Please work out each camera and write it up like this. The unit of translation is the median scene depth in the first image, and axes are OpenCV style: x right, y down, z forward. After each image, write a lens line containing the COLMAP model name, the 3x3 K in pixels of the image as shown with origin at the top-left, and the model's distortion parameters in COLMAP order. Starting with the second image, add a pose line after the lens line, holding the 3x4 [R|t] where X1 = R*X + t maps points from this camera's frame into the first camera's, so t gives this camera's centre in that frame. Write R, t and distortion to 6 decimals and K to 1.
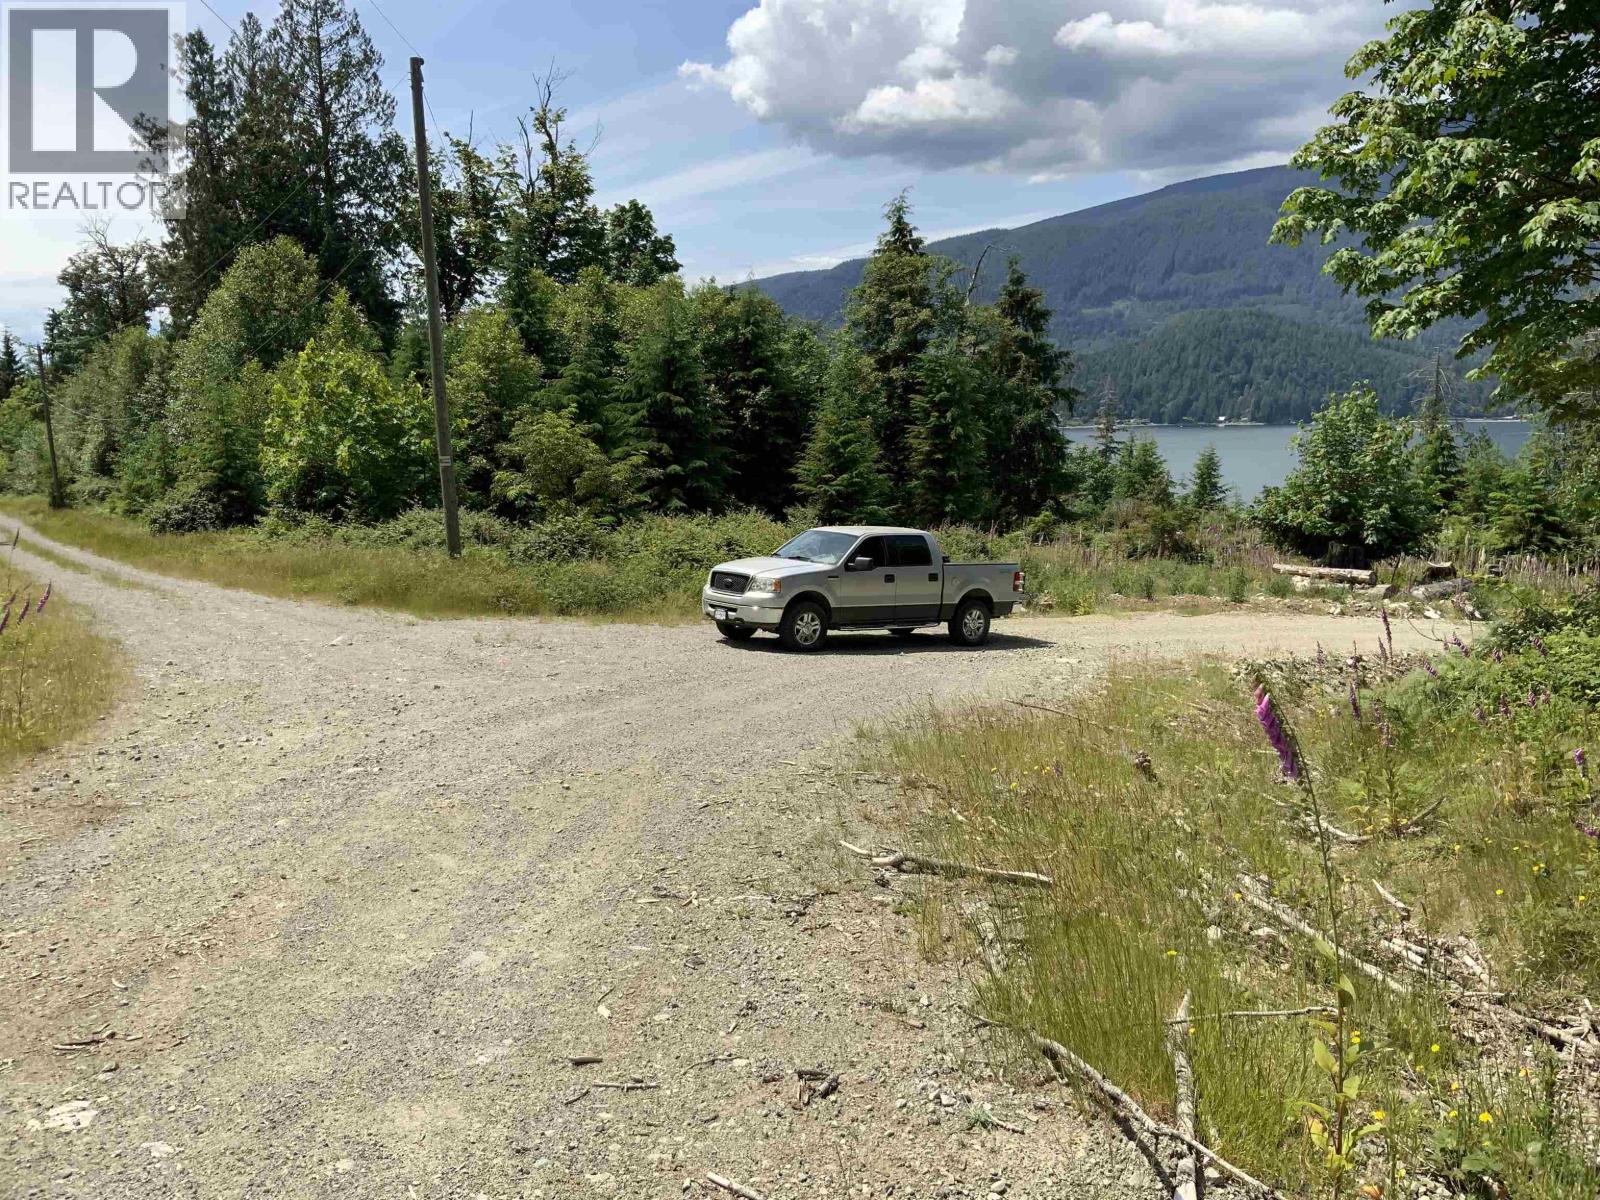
lens RADIAL K [[1390.9, 0, 794.7], [0, 1390.9, 629.4], [0, 0, 1]] dist [0.102137, -0.246665]
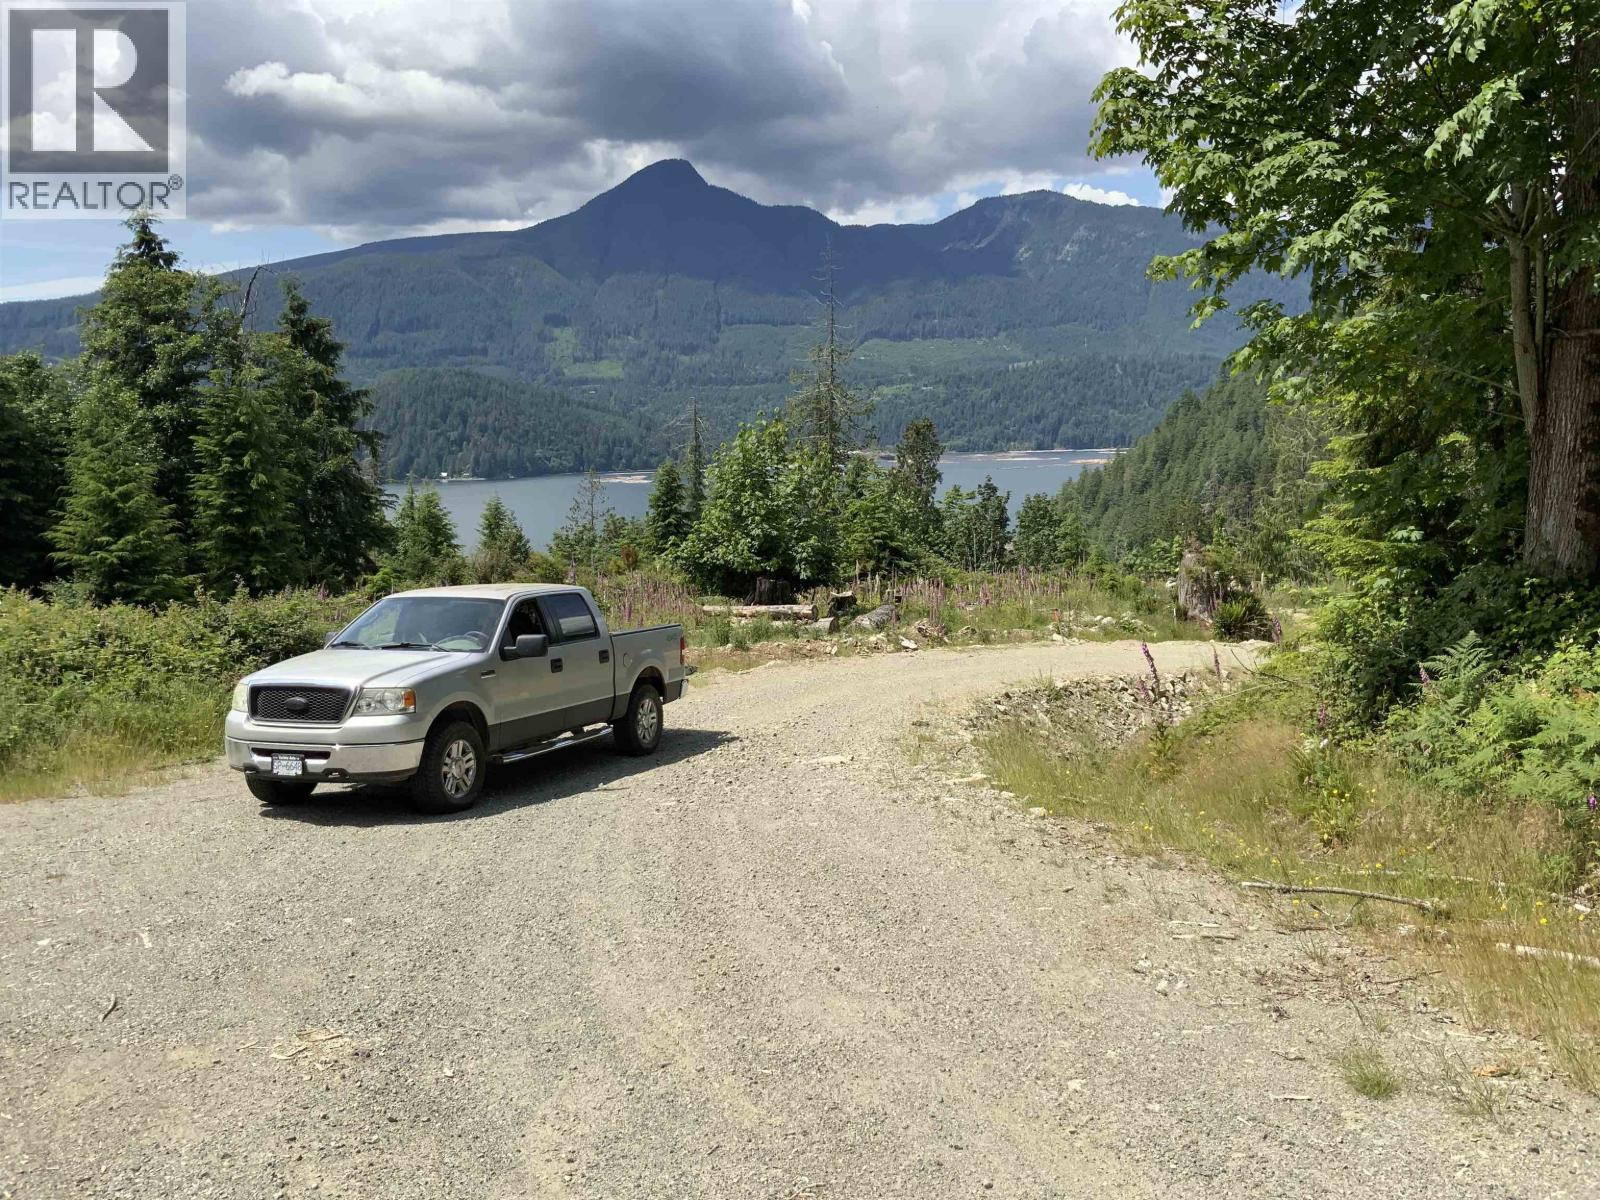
lens RADIAL K [[1320.7, 0, 808.5], [0, 1320.7, 598.0], [0, 0, 1]] dist [0.084902, -0.201750]
pose [[0.824561, -0.075331, 0.560735, -0.062281], [0.109850, 0.993552, -0.028058, -0.014139], [-0.555006, 0.084732, 0.827520, 0.170898]]
